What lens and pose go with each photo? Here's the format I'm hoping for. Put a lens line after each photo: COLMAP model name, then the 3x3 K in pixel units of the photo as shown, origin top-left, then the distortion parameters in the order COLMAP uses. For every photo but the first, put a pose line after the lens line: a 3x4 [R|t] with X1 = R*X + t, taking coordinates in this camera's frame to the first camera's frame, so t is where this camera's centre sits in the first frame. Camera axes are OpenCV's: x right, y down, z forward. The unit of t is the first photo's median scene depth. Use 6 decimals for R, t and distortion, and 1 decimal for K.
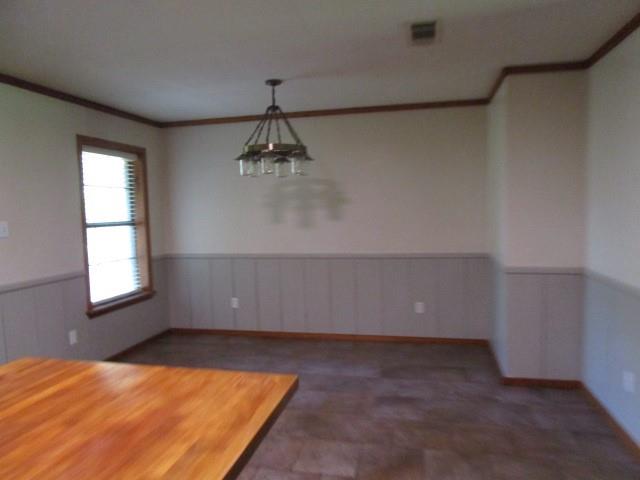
lens RADIAL K [[458.7, 0, 321.5], [0, 458.7, 240.3], [0, 0, 1]] dist [0.003166, 0.000019]
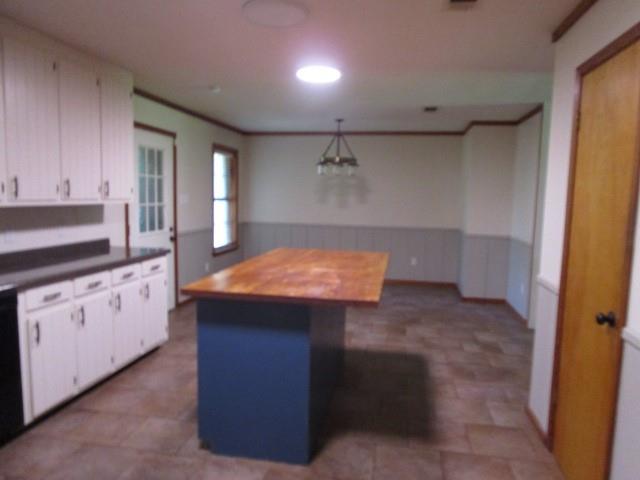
lens RADIAL K [[458.7, 0, 318.9], [0, 458.7, 240.2], [0, 0, 1]] dist [0.003166, 0.000019]
pose [[0.998281, 0.041924, 0.040959, -0.201319], [-0.043162, 0.998623, 0.029828, 0.046877], [-0.039652, -0.031545, 0.998716, -0.621659]]
